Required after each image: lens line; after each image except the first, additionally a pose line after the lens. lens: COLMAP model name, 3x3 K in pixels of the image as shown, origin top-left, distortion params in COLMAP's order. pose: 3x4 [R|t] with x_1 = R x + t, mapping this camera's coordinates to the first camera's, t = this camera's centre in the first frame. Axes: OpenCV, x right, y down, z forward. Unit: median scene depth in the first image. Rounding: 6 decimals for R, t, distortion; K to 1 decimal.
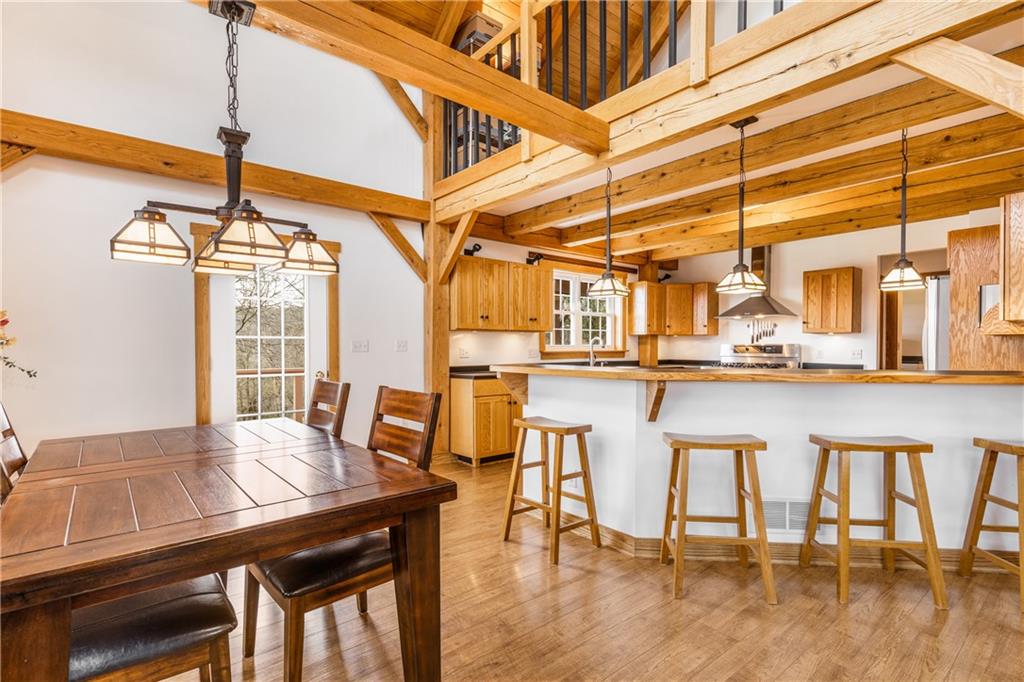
lens RADIAL K [[493.1, 0, 509.9], [0, 493.1, 350.1], [0, 0, 1]] dist [0.011003, 0.000924]
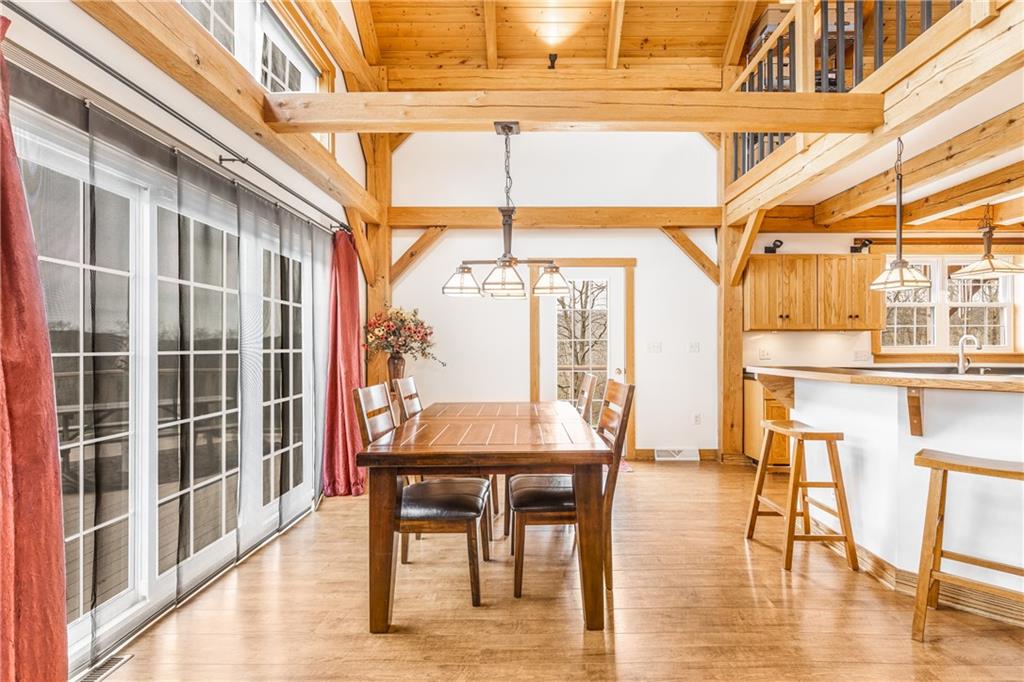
lens RADIAL K [[473.5, 0, 513.7], [0, 473.5, 344.0], [0, 0, 1]] dist [0.025680, 0.000443]
pose [[0.778489, -0.005030, -0.627639, 0.130392], [-0.004001, 0.999908, -0.012976, -0.000035], [0.627646, 0.012612, 0.778397, -0.042923]]
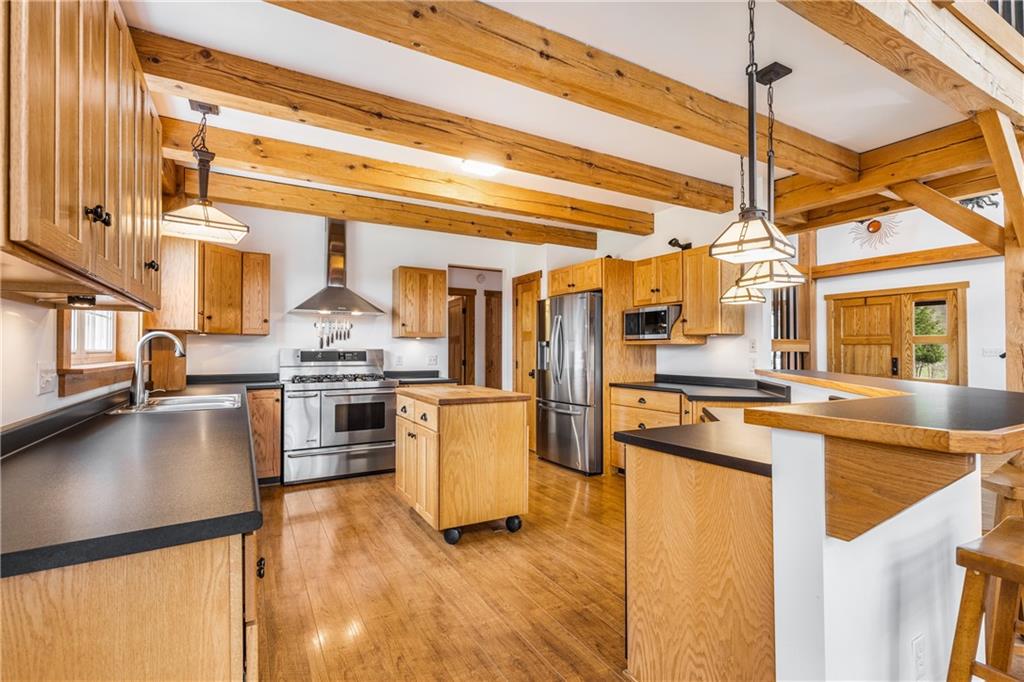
lens RADIAL K [[473.5, 0, 511.3], [0, 473.5, 346.9], [0, 0, 1]] dist [0.025680, 0.000443]
pose [[0.173203, 0.010658, 0.984829, -0.218517], [0.010666, 0.999863, -0.012696, -0.004099], [-0.984828, 0.012703, 0.173065, 0.758273]]
